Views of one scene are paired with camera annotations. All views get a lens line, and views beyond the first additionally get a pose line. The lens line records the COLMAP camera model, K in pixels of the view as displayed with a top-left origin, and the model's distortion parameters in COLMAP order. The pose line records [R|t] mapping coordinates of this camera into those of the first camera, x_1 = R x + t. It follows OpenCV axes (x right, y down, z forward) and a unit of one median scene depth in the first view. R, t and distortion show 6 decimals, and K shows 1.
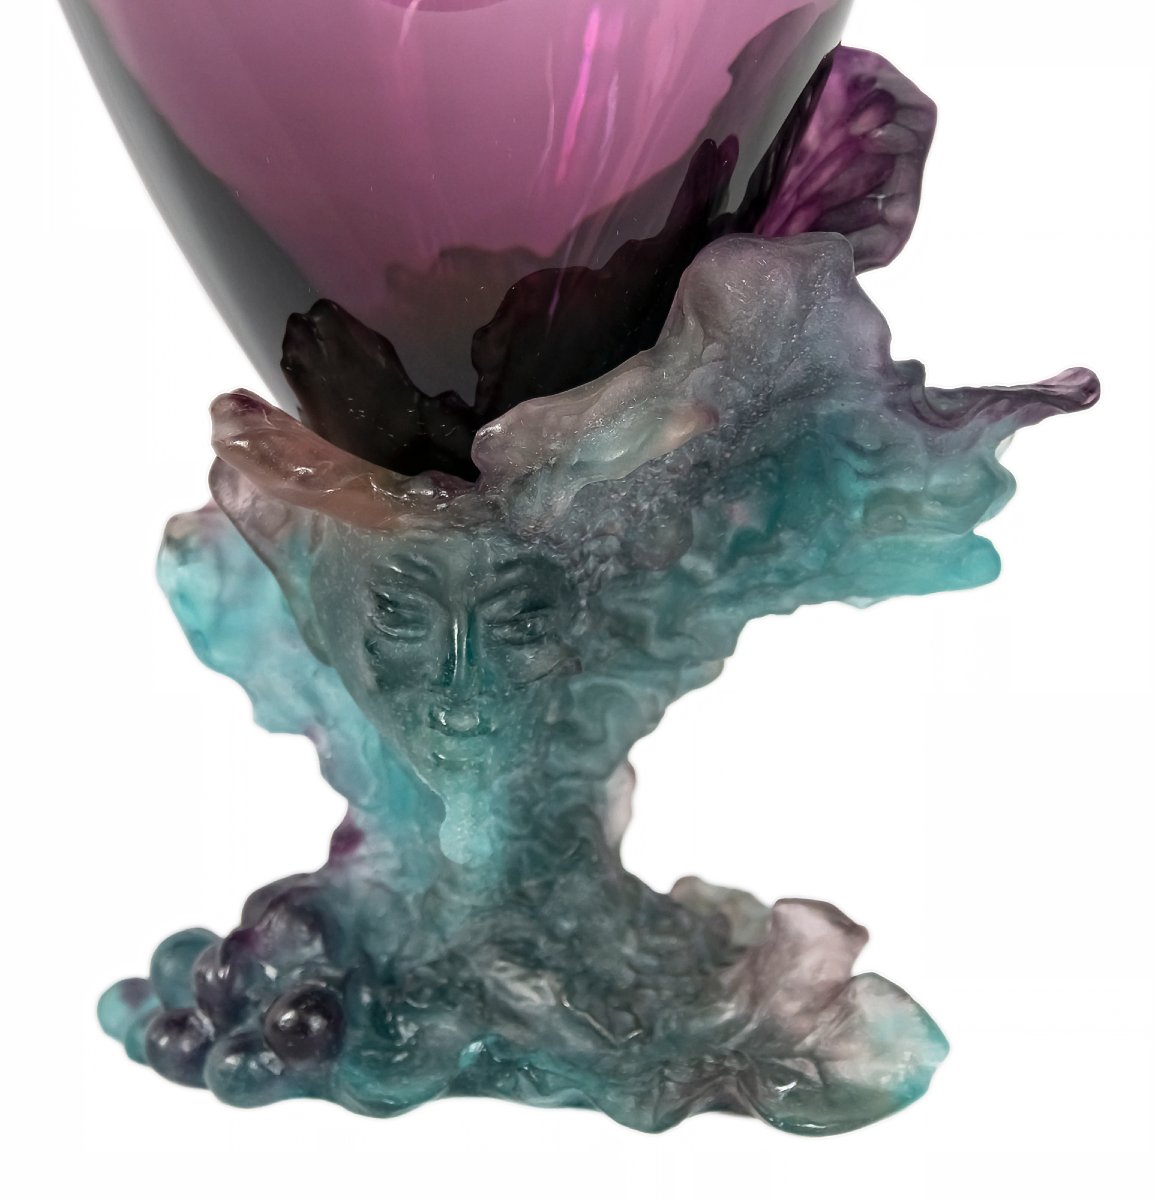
lens RADIAL K [[4940.4, 0, 577.2], [0, 4940.4, 599.4], [0, 0, 1]] dist [0.006297, 0.000000]
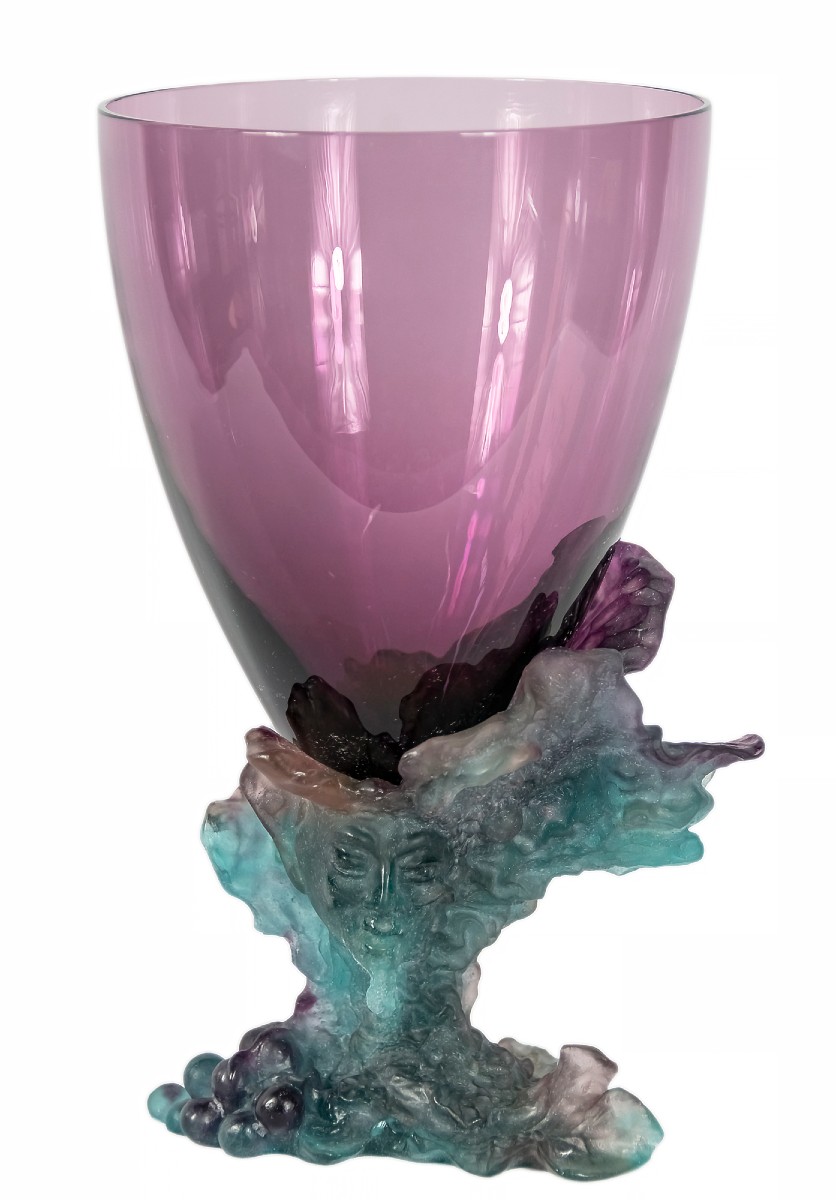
lens RADIAL K [[4880.2, 0, 418.3], [0, 4880.2, 599.7], [0, 0, 1]] dist [0.400056, 0.000000]
pose [[0.998957, 0.041602, 0.018814, -0.046928], [-0.039748, 0.995143, -0.090057, 0.062738], [-0.022469, 0.089215, 0.995759, -0.675989]]
